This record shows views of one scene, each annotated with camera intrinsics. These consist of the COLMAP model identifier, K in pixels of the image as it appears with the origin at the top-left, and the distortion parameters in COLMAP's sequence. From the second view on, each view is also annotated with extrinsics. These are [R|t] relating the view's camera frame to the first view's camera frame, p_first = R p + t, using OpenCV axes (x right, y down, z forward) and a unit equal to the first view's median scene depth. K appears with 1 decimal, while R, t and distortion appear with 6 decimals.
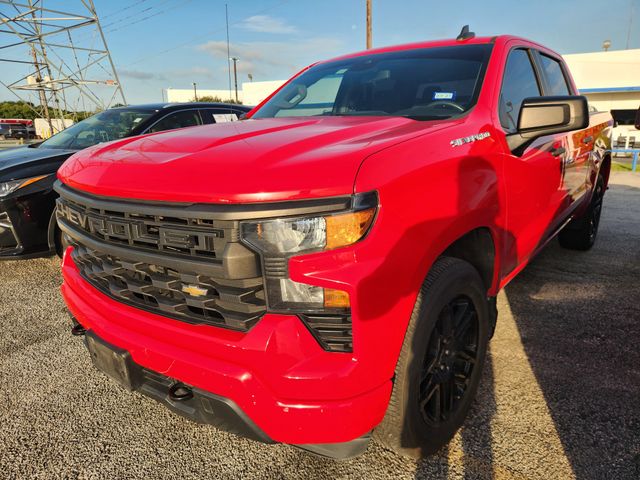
lens RADIAL K [[435.8, 0, 320.1], [0, 435.8, 237.7], [0, 0, 1]] dist [0.005252, -0.005758]
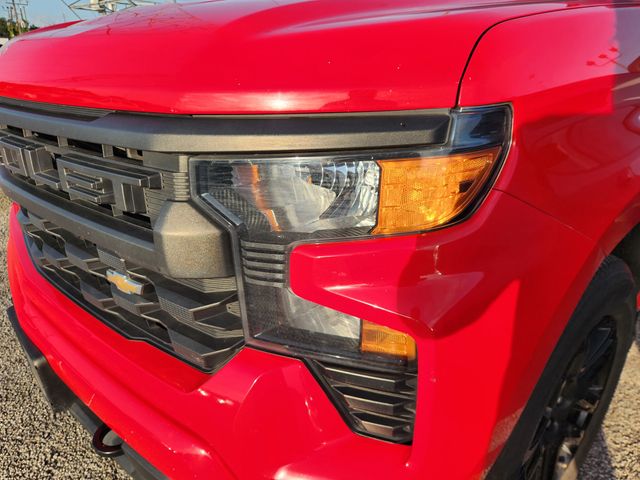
lens RADIAL K [[435.8, 0, 323.2], [0, 435.8, 243.9], [0, 0, 1]] dist [0.005252, -0.005758]
pose [[0.990092, 0.093447, -0.104808, 0.008452], [-0.078274, 0.986973, 0.140558, -0.021581], [0.116578, -0.130962, 0.984509, 0.534311]]
